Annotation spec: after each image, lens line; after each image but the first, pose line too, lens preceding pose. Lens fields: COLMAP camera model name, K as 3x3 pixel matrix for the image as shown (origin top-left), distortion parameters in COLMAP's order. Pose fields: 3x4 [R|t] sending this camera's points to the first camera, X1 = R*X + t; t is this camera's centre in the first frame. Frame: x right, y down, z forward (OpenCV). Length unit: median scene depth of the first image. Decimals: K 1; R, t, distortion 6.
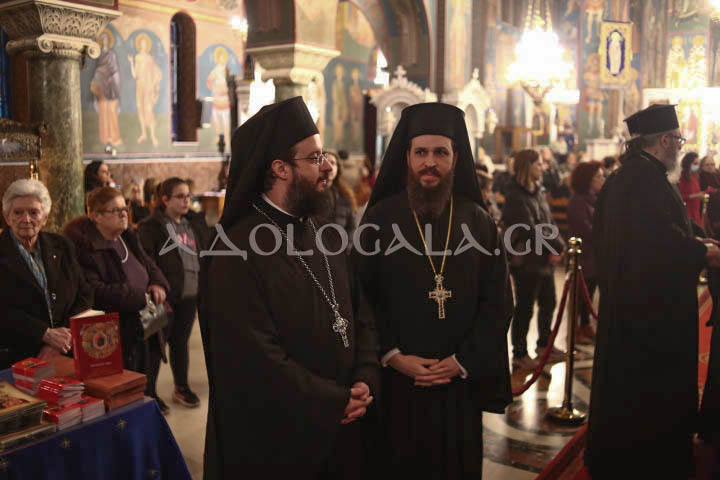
lens RADIAL K [[713.3, 0, 360.0], [0, 713.3, 240.0], [0, 0, 1]] dist [-0.115804, 0.024361]
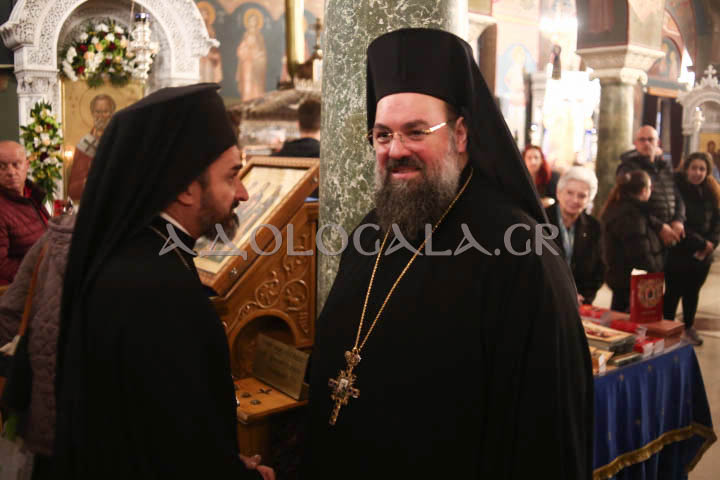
lens RADIAL K [[713.3, 0, 360.0], [0, 713.3, 240.0], [0, 0, 1]] dist [-0.115804, 0.024361]
pose [[0.950559, 0.054169, -0.305784, -0.103272], [-0.052179, 0.998530, 0.014685, 0.011866], [0.306130, 0.001996, 0.951988, -0.075907]]
